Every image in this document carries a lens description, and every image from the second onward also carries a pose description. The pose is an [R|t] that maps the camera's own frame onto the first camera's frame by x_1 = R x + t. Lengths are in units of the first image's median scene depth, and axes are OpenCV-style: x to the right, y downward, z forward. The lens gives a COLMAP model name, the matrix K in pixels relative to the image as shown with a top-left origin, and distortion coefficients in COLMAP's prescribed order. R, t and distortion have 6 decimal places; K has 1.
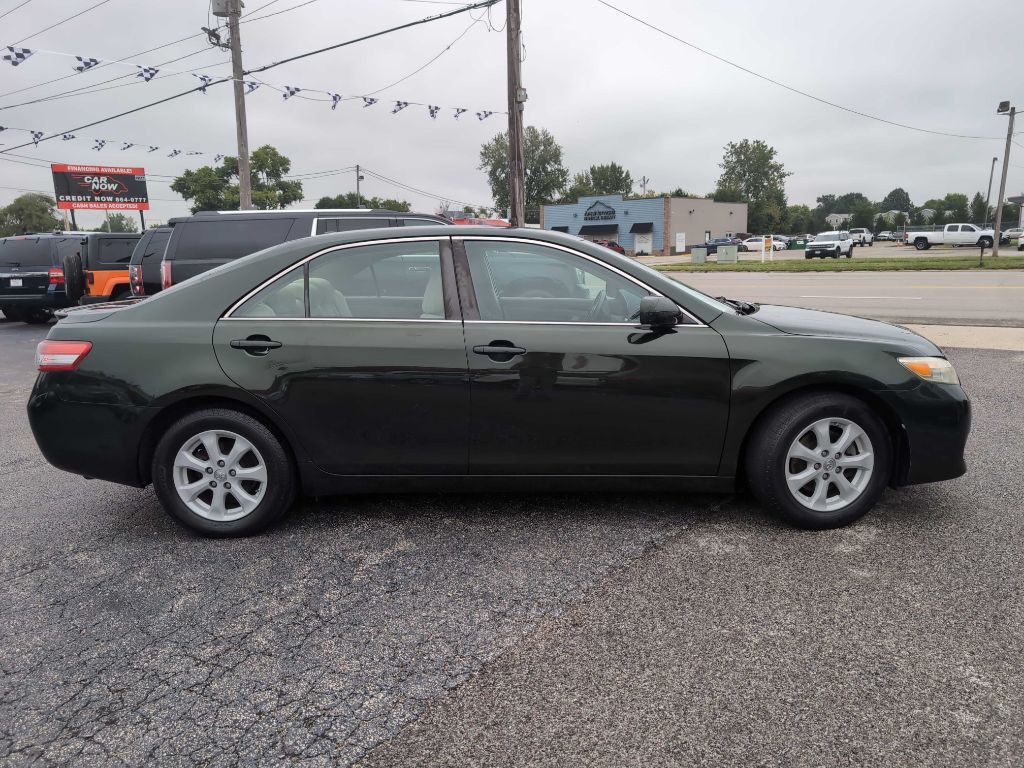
lens RADIAL K [[733.4, 0, 518.7], [0, 733.4, 383.3], [0, 0, 1]] dist [0.012496, -0.001686]
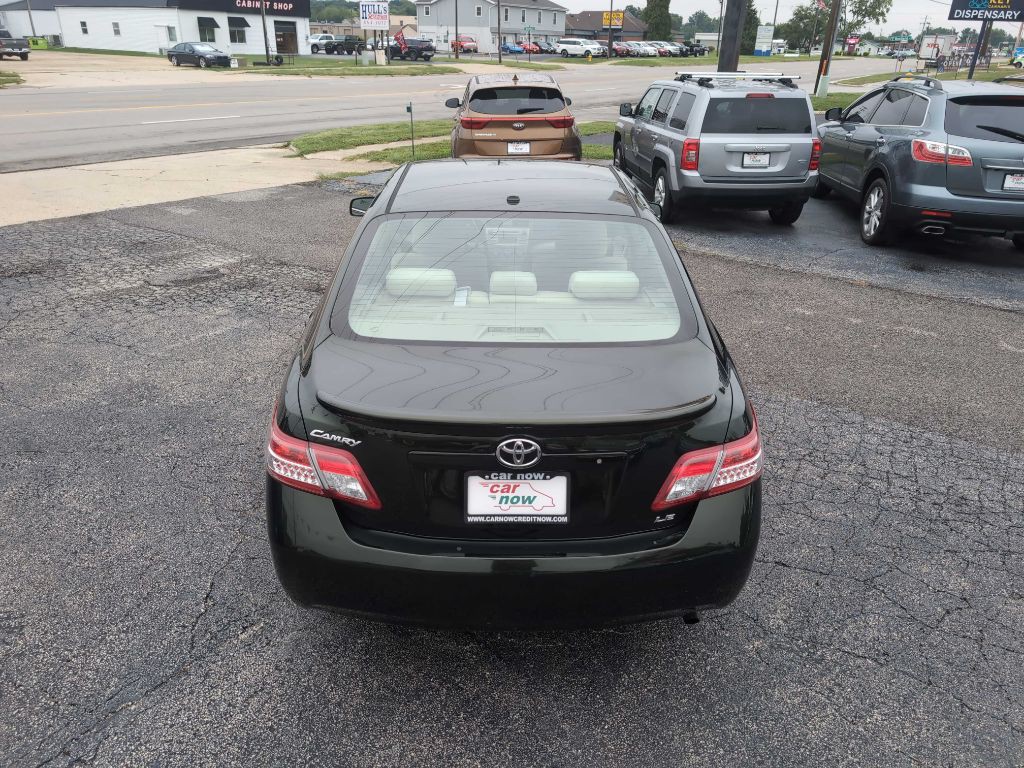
lens RADIAL K [[734.6, 0, 515.2], [0, 734.6, 383.1], [0, 0, 1]] dist [0.024088, -0.014903]
pose [[-0.039731, -0.395090, 0.917783, -1.216308], [0.164095, 0.903457, 0.396027, -0.388463], [-0.985644, 0.166338, 0.028938, 1.185490]]
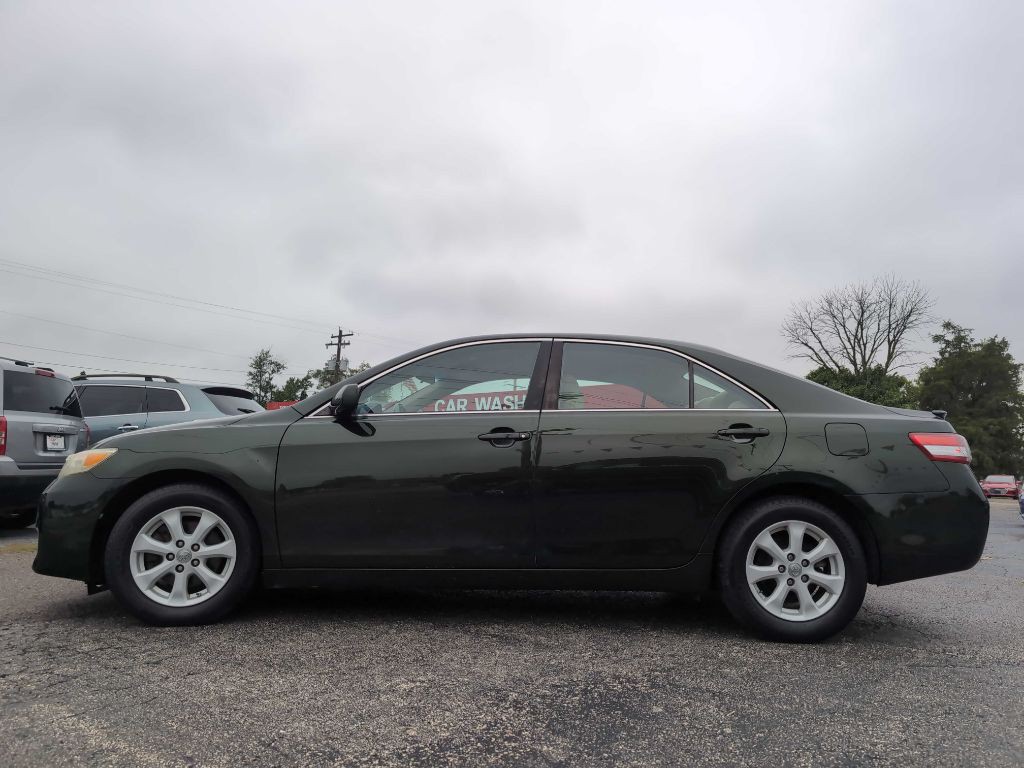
lens RADIAL K [[737.1, 0, 521.8], [0, 737.1, 376.4], [0, 0, 1]] dist [0.008384, -0.001335]
pose [[-0.999835, 0.002163, -0.018009, -0.021432], [0.001032, 0.998040, 0.062567, -0.277352], [0.018109, 0.062538, -0.997878, 2.415497]]
